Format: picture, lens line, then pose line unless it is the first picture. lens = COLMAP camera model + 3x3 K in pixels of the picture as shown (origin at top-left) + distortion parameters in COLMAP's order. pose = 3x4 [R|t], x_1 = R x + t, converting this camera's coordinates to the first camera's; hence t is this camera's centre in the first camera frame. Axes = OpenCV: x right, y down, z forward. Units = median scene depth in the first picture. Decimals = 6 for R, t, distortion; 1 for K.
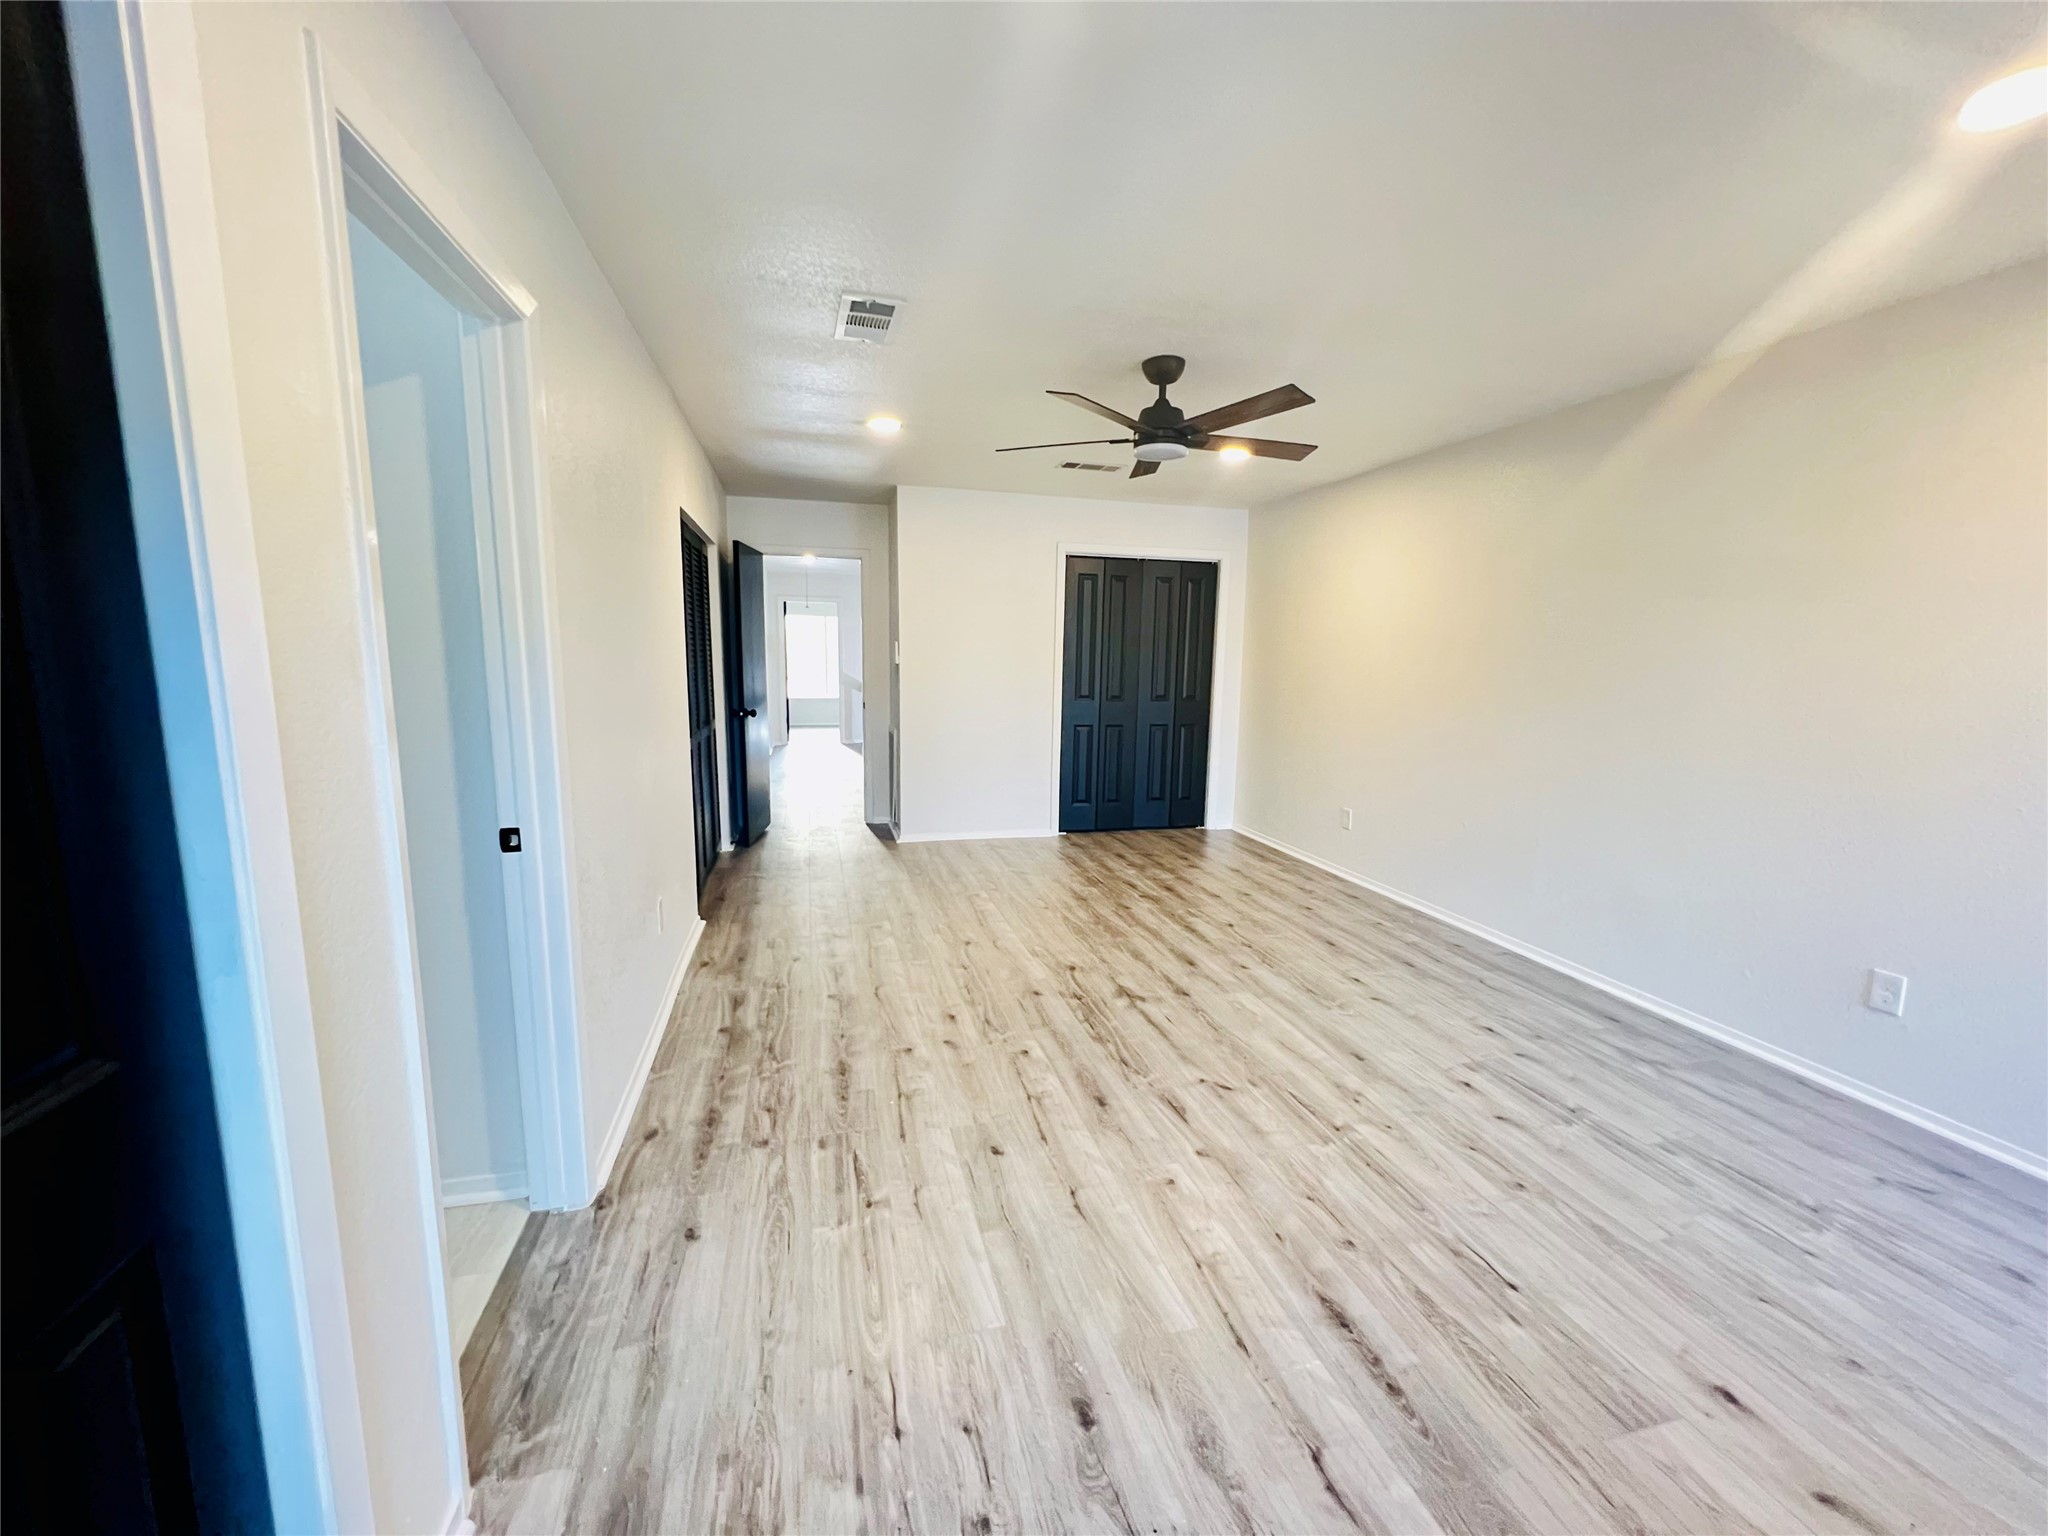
lens RADIAL K [[818.8, 0, 1033.8], [0, 818.8, 774.4], [0, 0, 1]] dist [-0.003390, -0.000346]
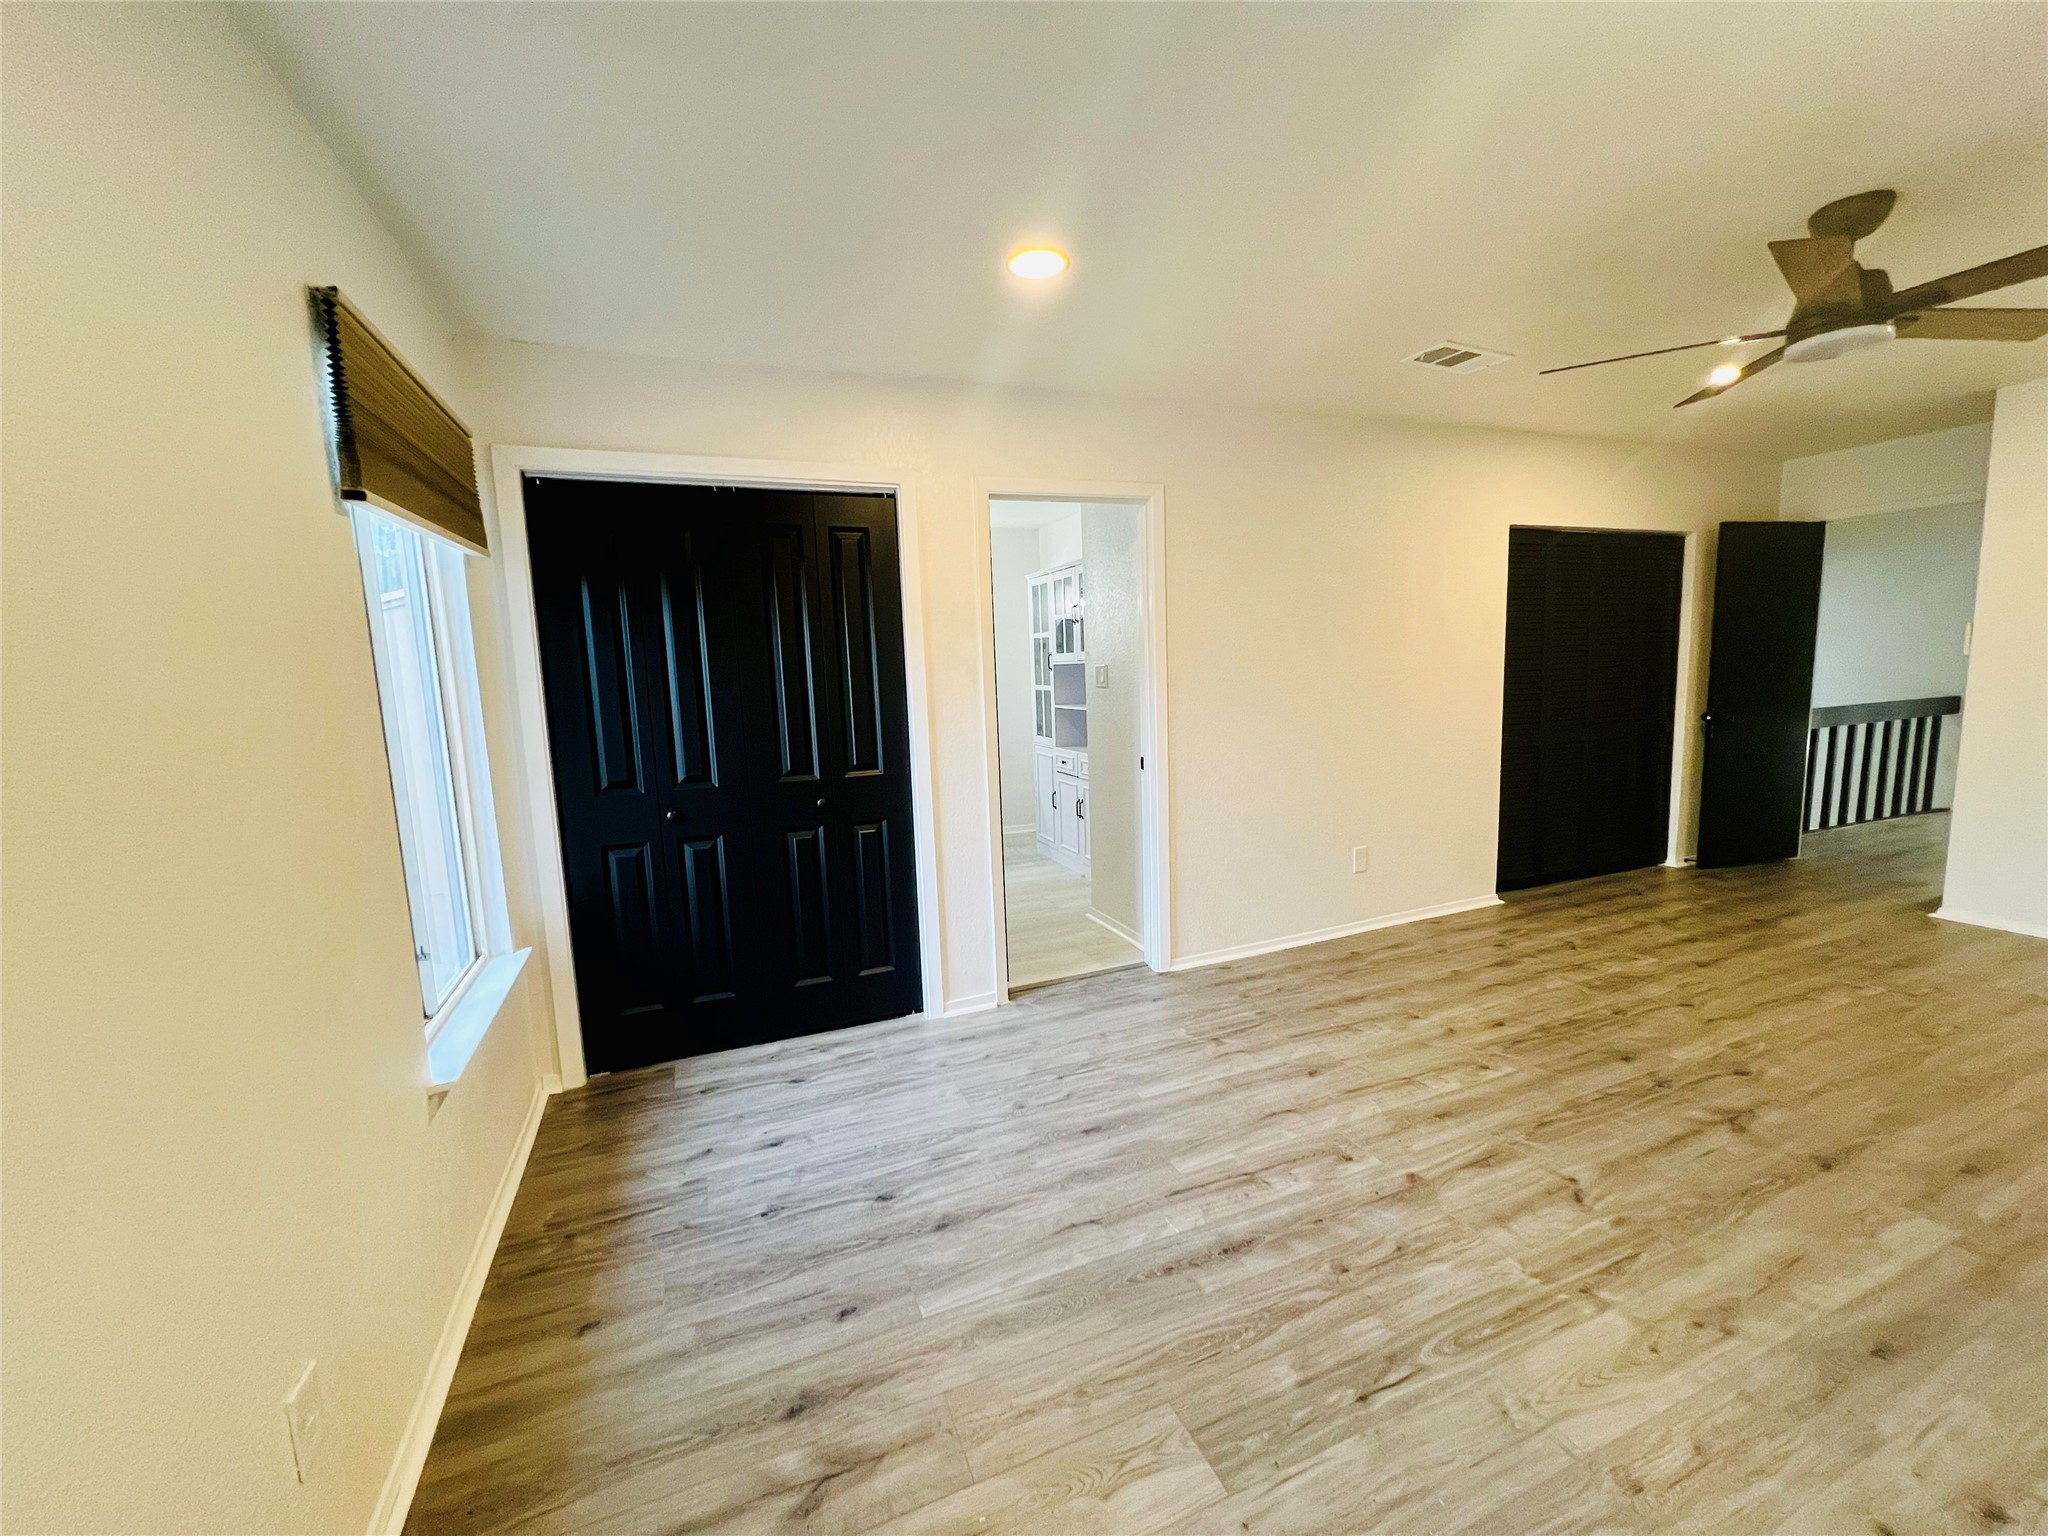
lens RADIAL K [[818.8, 0, 1033.5], [0, 818.8, 768.8], [0, 0, 1]] dist [-0.003390, -0.000346]
pose [[0.134265, 0.107412, -0.985107, 0.920669], [-0.113203, 0.989263, 0.092437, -0.042514], [0.984458, 0.099106, 0.144982, 0.334380]]
